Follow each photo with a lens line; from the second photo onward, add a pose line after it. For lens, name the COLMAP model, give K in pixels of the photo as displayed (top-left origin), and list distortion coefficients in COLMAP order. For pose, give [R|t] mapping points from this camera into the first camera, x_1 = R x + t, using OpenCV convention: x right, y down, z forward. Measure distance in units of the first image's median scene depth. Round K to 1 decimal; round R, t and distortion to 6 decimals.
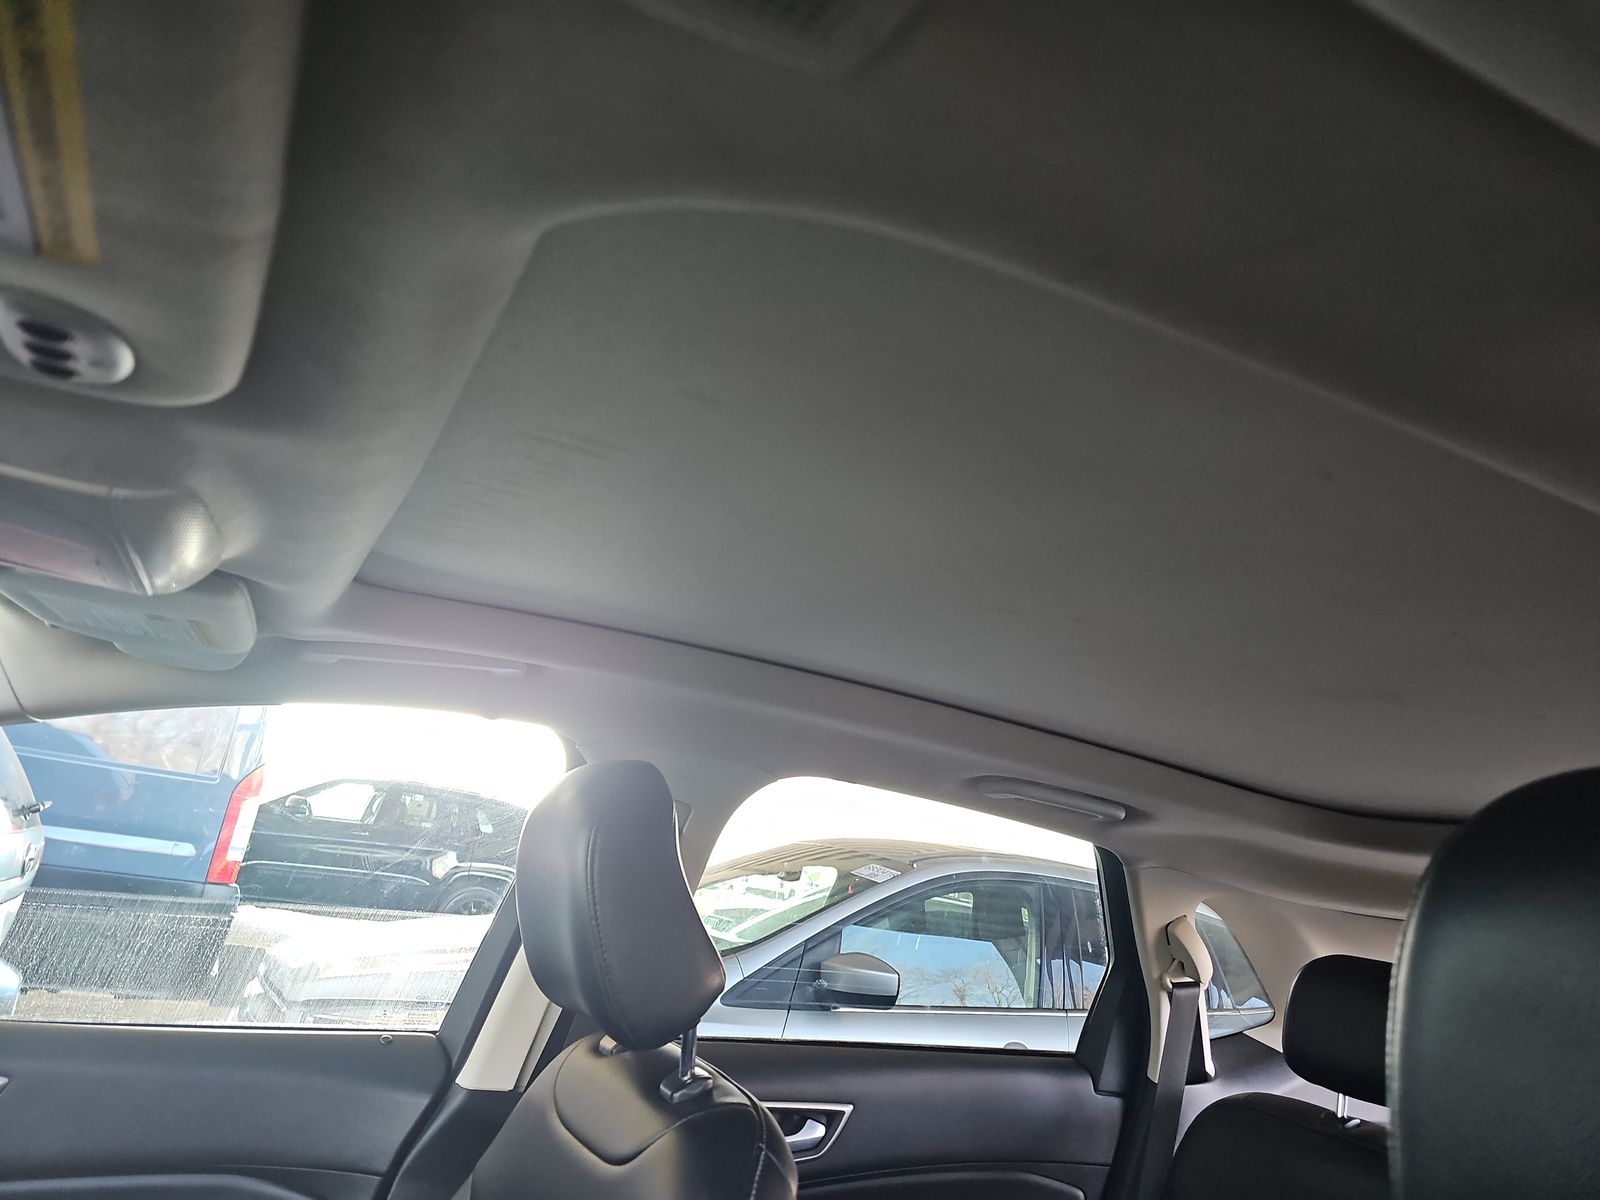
lens RADIAL K [[1125.3, 0, 800.0], [0, 1125.3, 600.0], [0, 0, 1]] dist [0.079038, -0.052931]
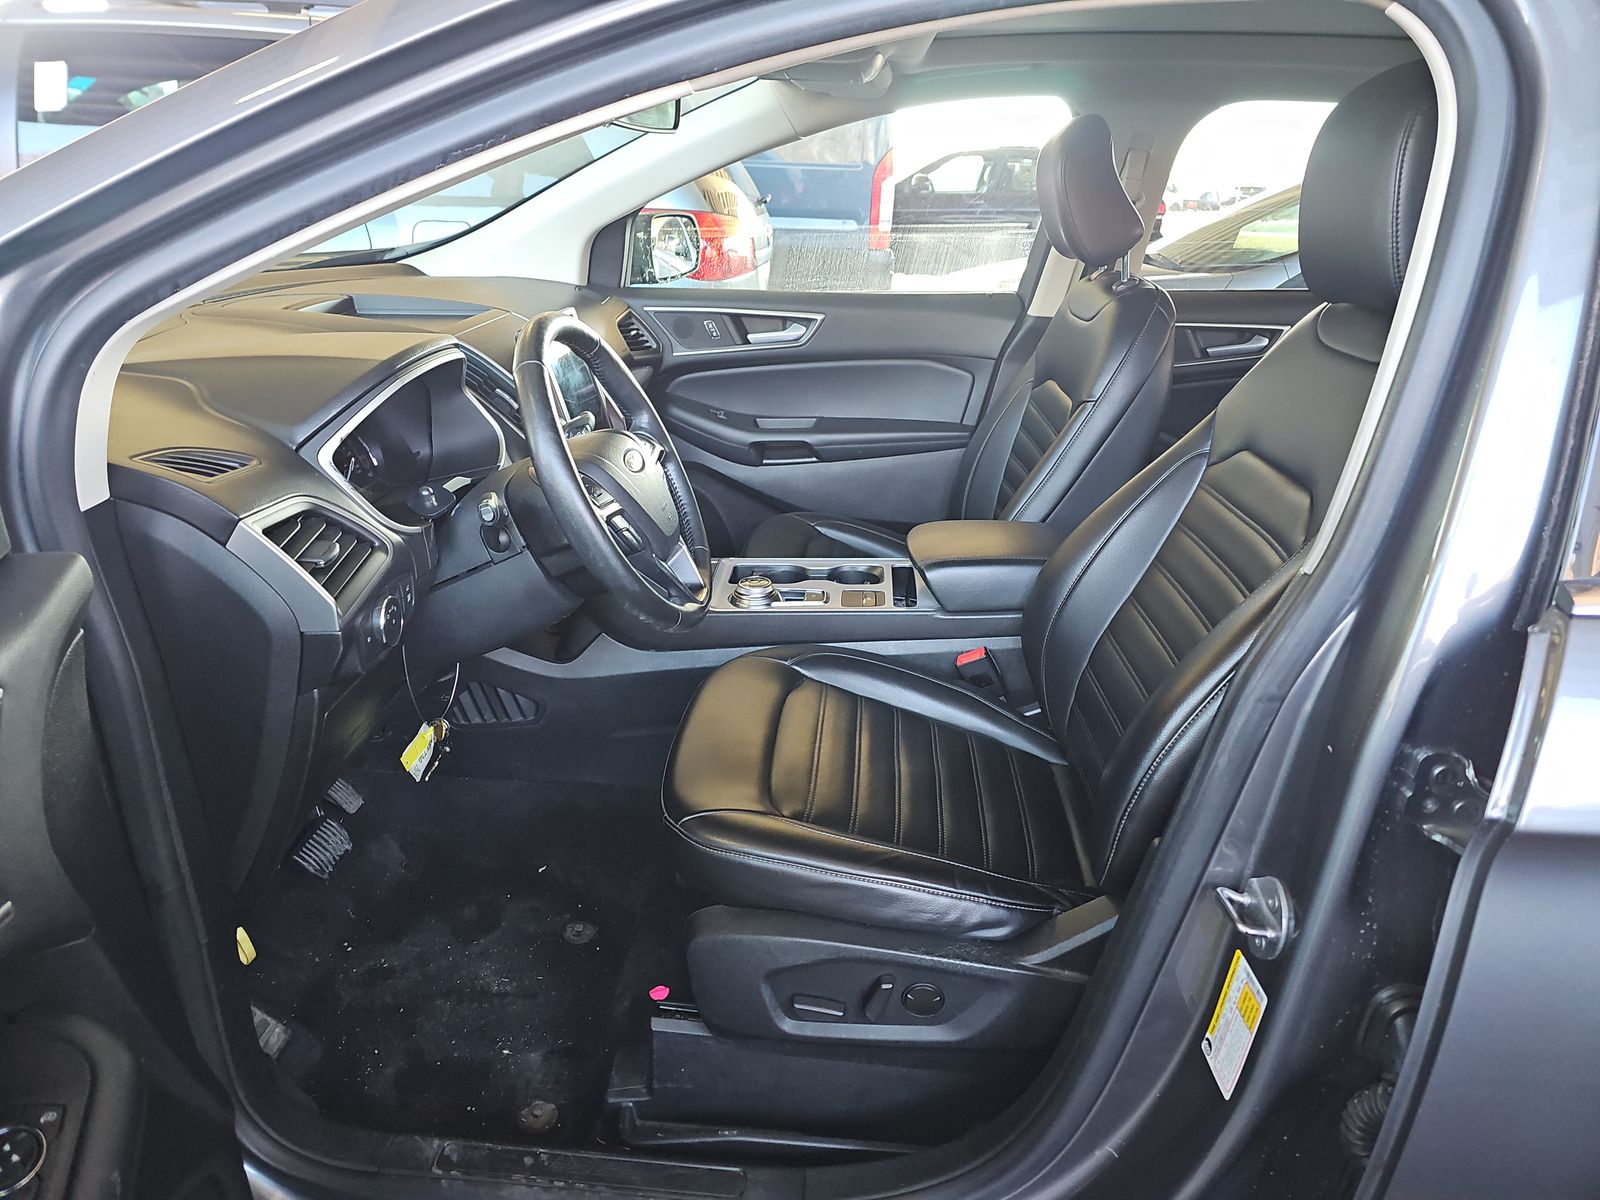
lens RADIAL K [[1125.3, 0, 800.0], [0, 1125.3, 600.0], [0, 0, 1]] dist [0.079038, -0.052931]
pose [[0.866660, 0.057294, -0.495599, 0.118232], [0.208817, 0.860525, 0.464641, -0.041516], [0.453097, -0.506175, 0.733819, -0.280400]]
